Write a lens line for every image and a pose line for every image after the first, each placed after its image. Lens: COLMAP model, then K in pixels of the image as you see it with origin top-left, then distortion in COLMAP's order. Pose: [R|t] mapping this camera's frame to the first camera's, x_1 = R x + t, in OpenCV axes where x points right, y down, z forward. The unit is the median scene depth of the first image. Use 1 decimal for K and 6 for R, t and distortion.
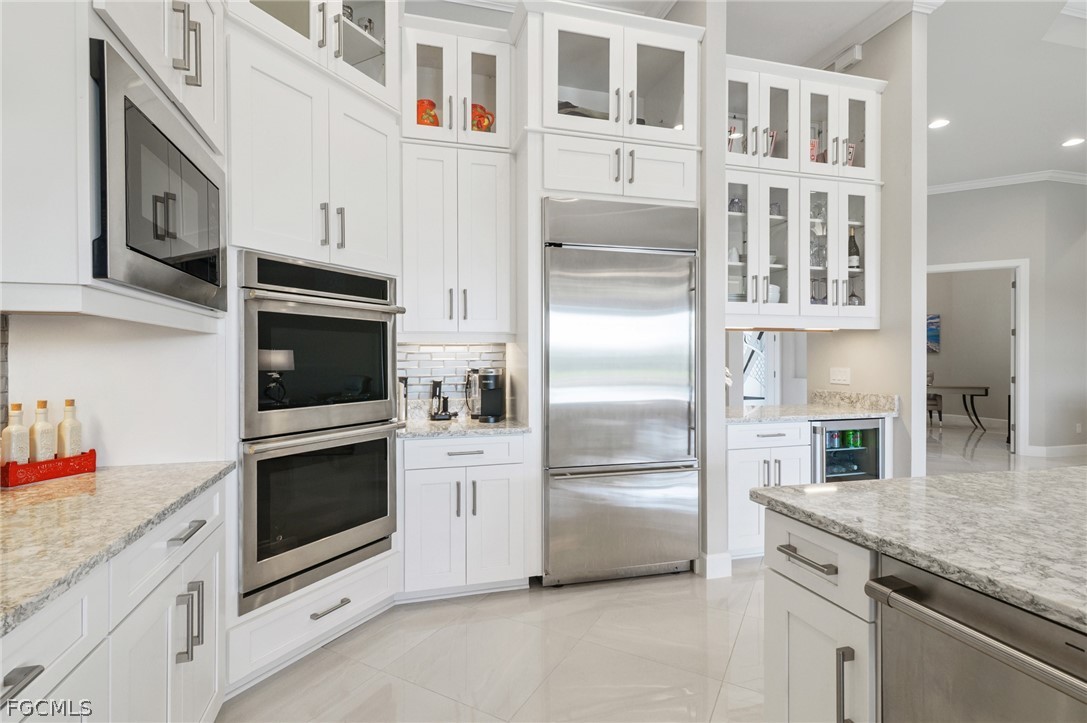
lens RADIAL K [[496.2, 0, 542.6], [0, 496.2, 355.6], [0, 0, 1]] dist [-0.001043, -0.000141]
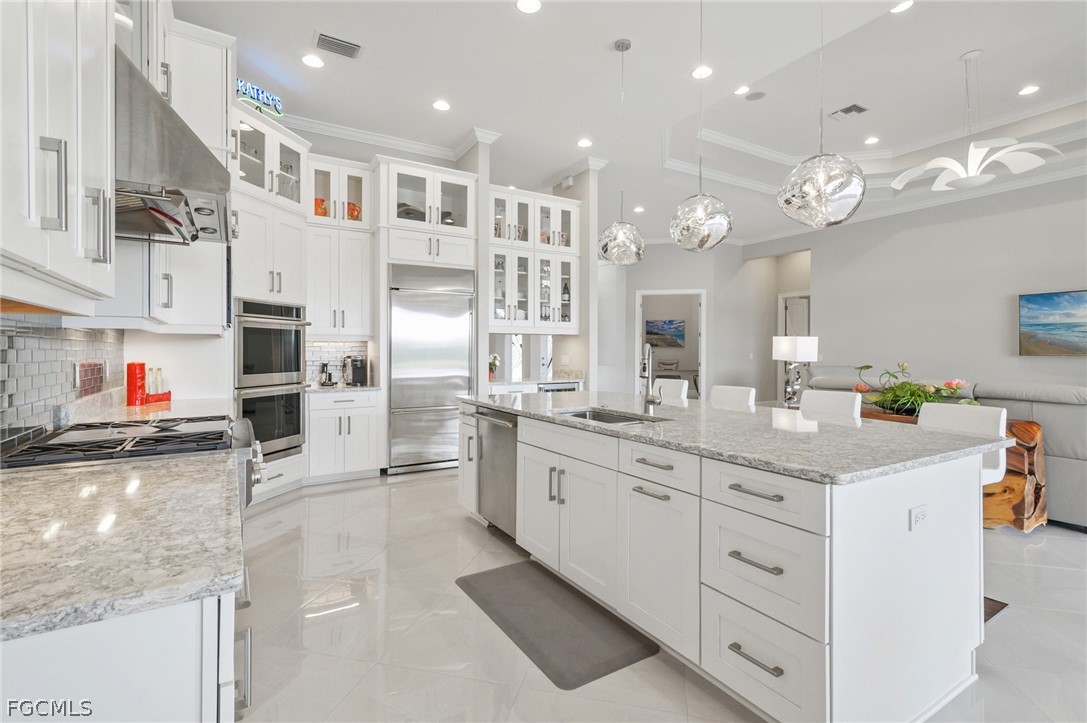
lens RADIAL K [[496.2, 0, 515.6], [0, 496.2, 347.1], [0, 0, 1]] dist [-0.001043, -0.000141]
pose [[0.977150, 0.003690, 0.212517, 0.066605], [-0.003325, 0.999992, -0.002072, -0.002308], [-0.212523, 0.001318, 0.977155, -0.837398]]
